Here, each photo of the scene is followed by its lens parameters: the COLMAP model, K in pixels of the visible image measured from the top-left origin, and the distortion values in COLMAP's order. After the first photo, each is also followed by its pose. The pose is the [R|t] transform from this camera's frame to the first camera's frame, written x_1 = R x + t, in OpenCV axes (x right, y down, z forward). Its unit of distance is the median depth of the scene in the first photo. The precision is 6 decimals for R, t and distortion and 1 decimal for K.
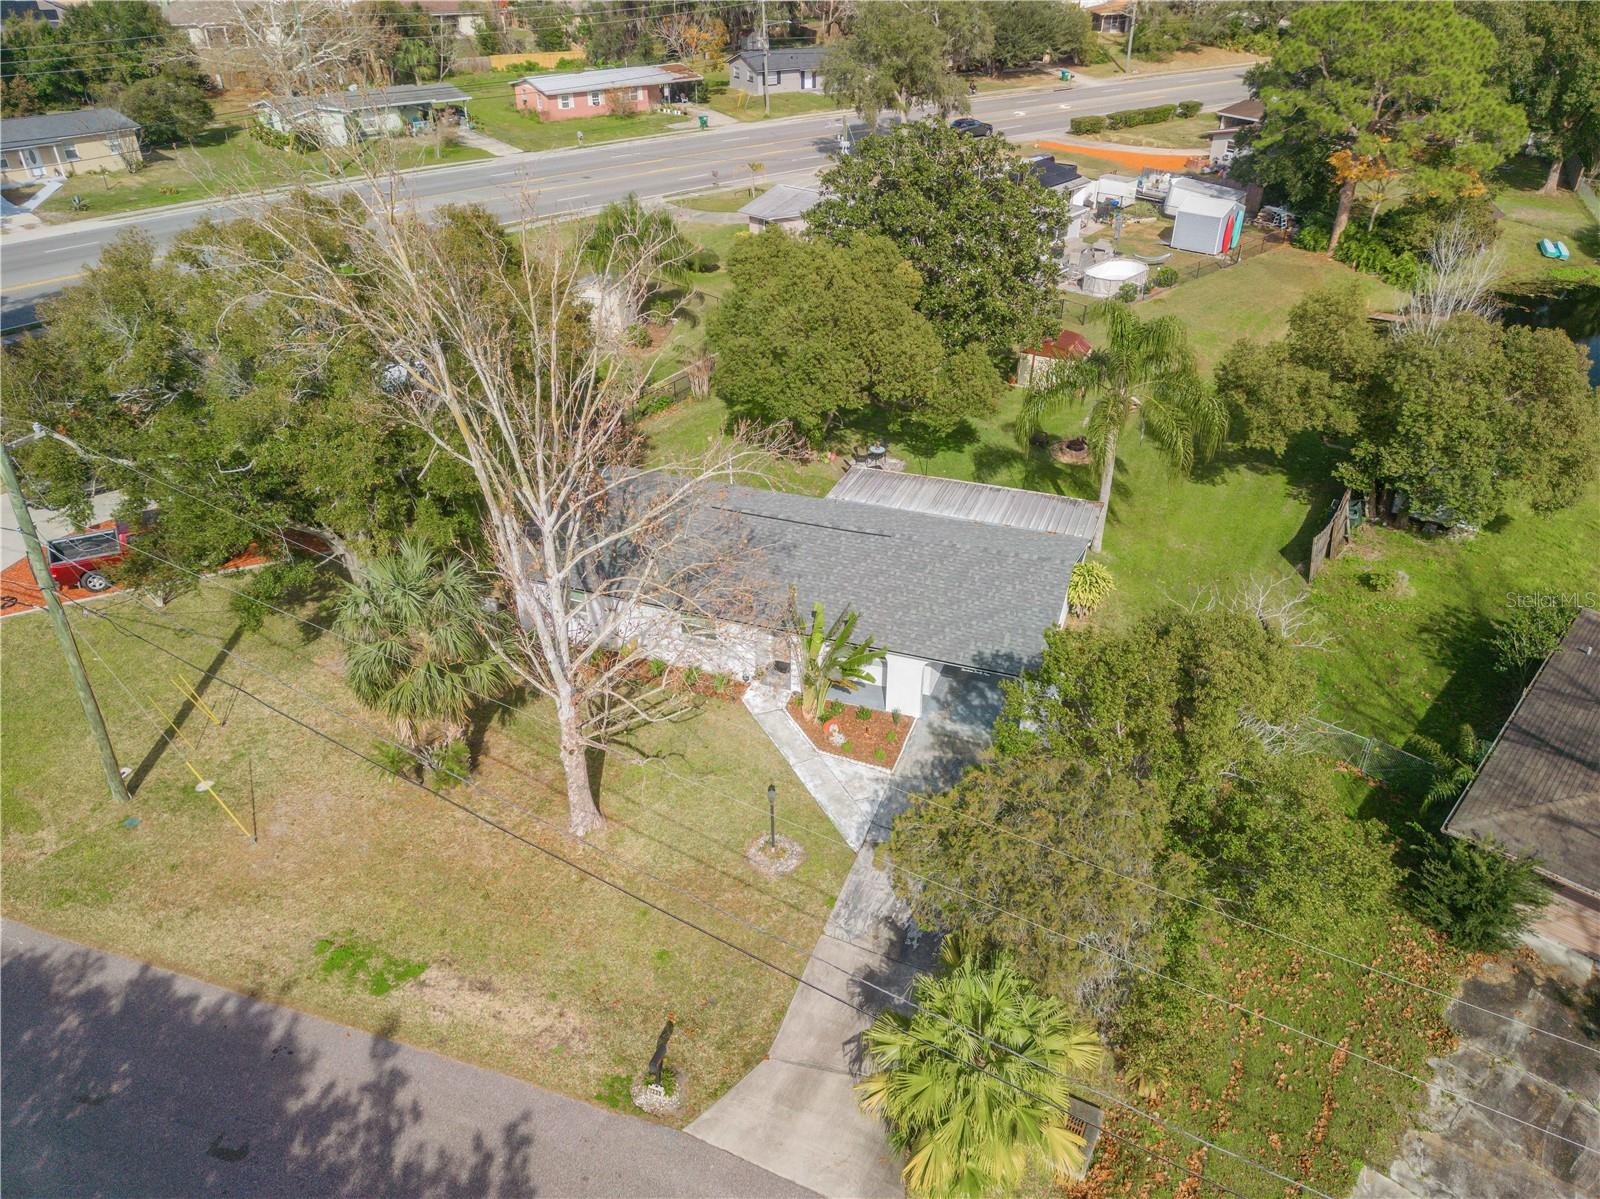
lens RADIAL K [[1141.9, 0, 805.6], [0, 1141.9, 599.1], [0, 0, 1]] dist [0.084022, -0.077605]
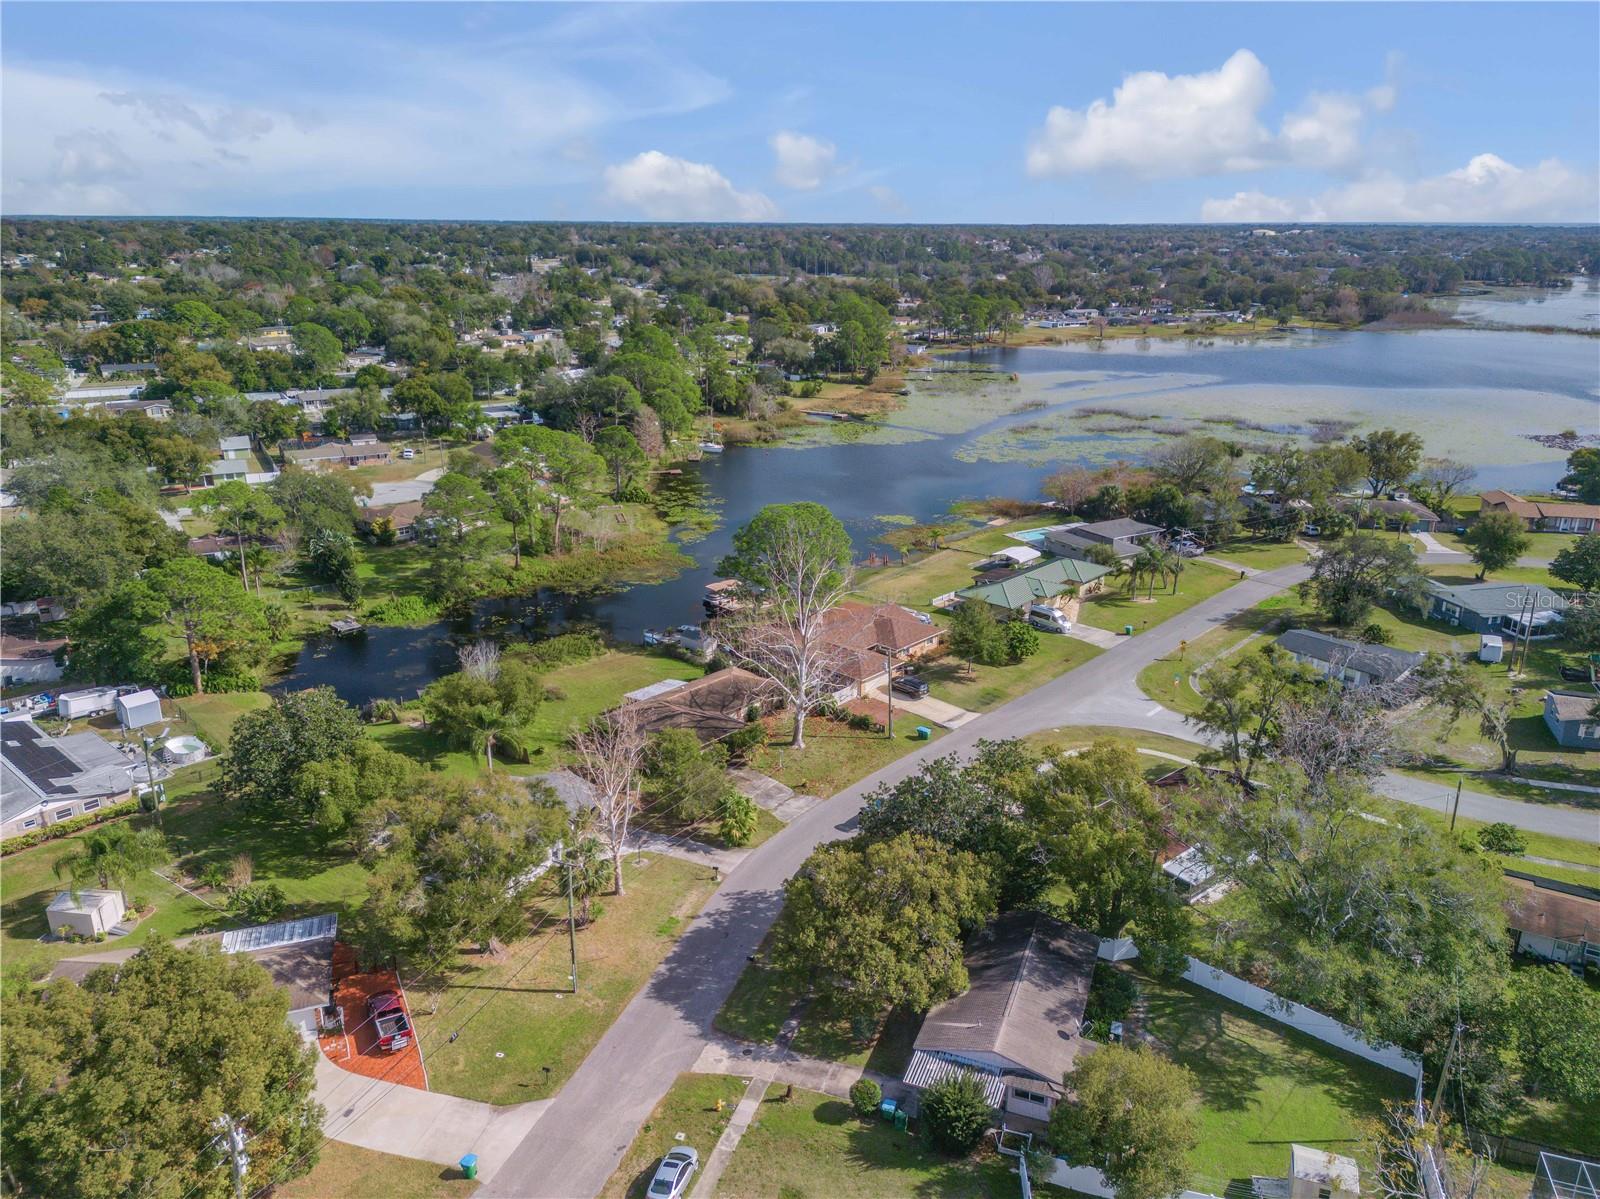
lens RADIAL K [[1141.9, 0, 805.6], [0, 1141.9, 599.1], [0, 0, 1]] dist [0.084022, -0.077605]
pose [[0.014980, -0.313434, 0.949492, -1.273103], [0.523021, 0.811784, 0.259724, -0.437101], [-0.852188, 0.492713, 0.176093, -0.156606]]
